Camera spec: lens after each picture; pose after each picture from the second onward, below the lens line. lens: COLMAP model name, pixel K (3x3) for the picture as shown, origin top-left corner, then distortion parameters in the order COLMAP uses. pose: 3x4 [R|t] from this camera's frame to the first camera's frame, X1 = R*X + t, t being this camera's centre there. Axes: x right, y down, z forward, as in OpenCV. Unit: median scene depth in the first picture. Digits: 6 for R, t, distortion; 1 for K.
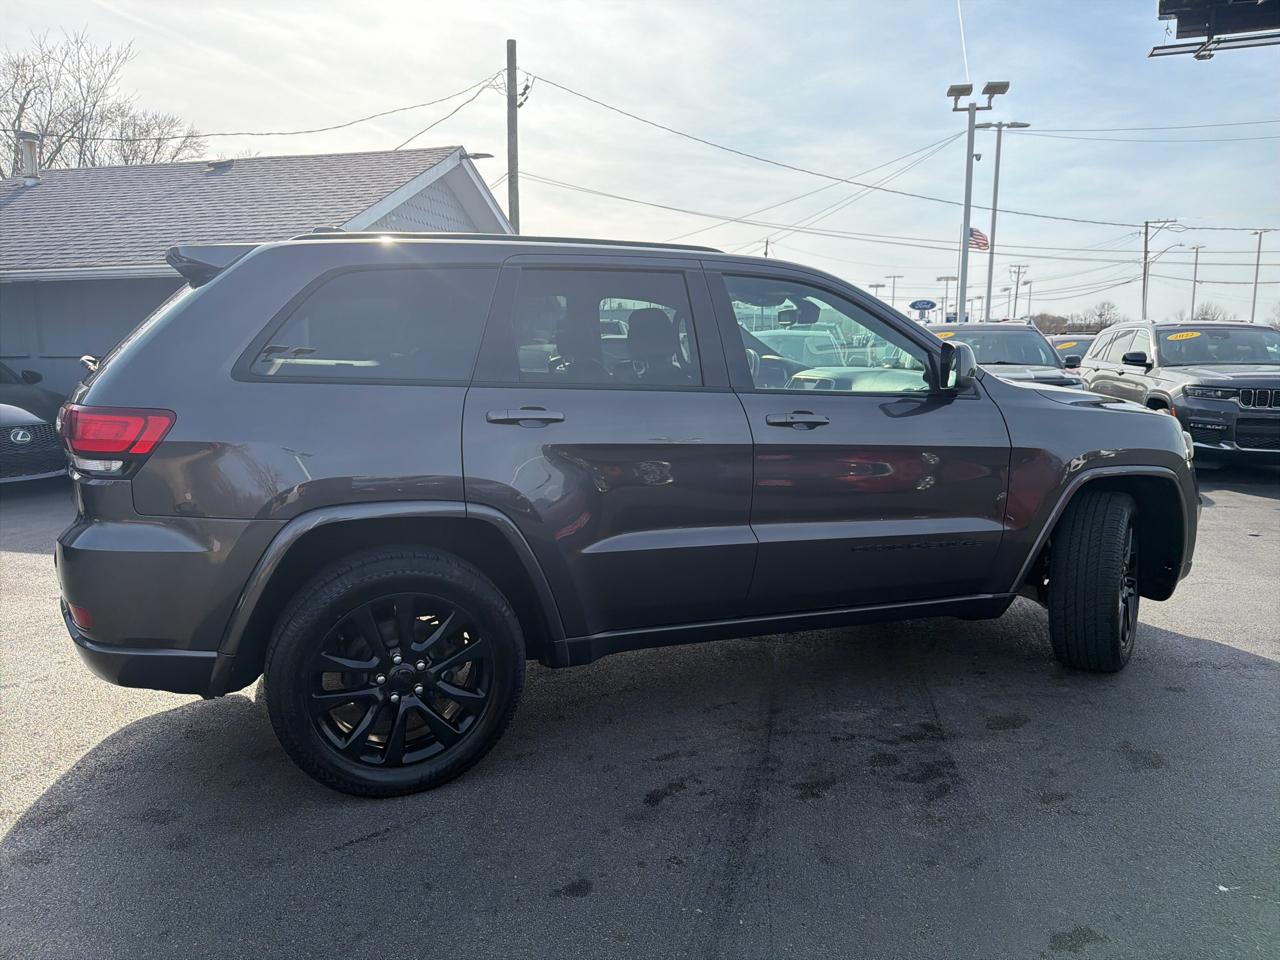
lens RADIAL K [[906.6, 0, 640.0], [0, 906.6, 480.0], [0, 0, 1]] dist [0.011907, -0.024285]
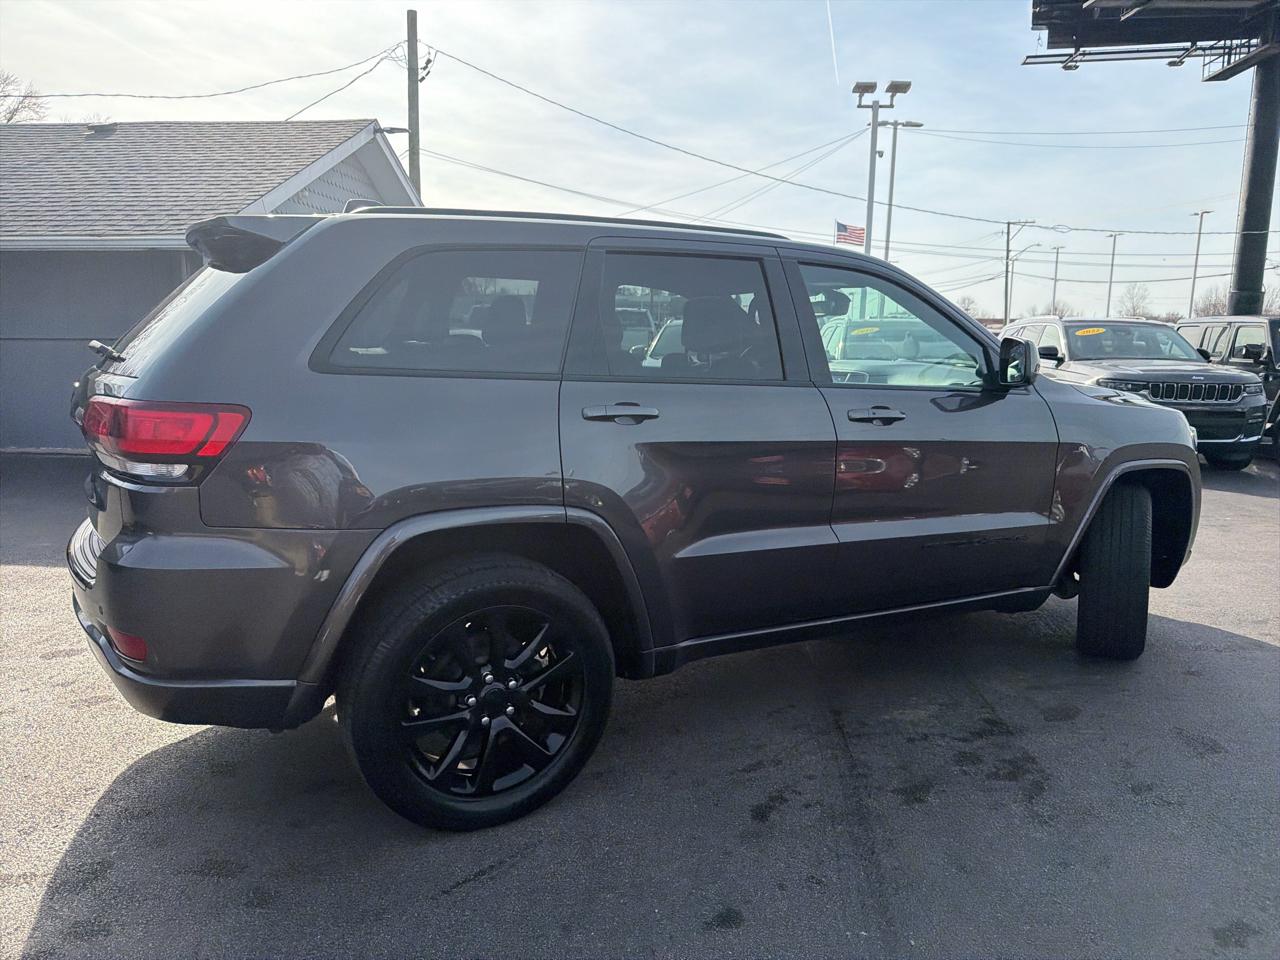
lens RADIAL K [[906.6, 0, 640.0], [0, 906.6, 480.0], [0, 0, 1]] dist [0.011907, -0.024285]
pose [[0.990119, -0.008419, 0.139977, -0.214590], [0.006481, 0.999877, 0.014294, -0.012591], [-0.140080, -0.013246, 0.990052, 0.068803]]
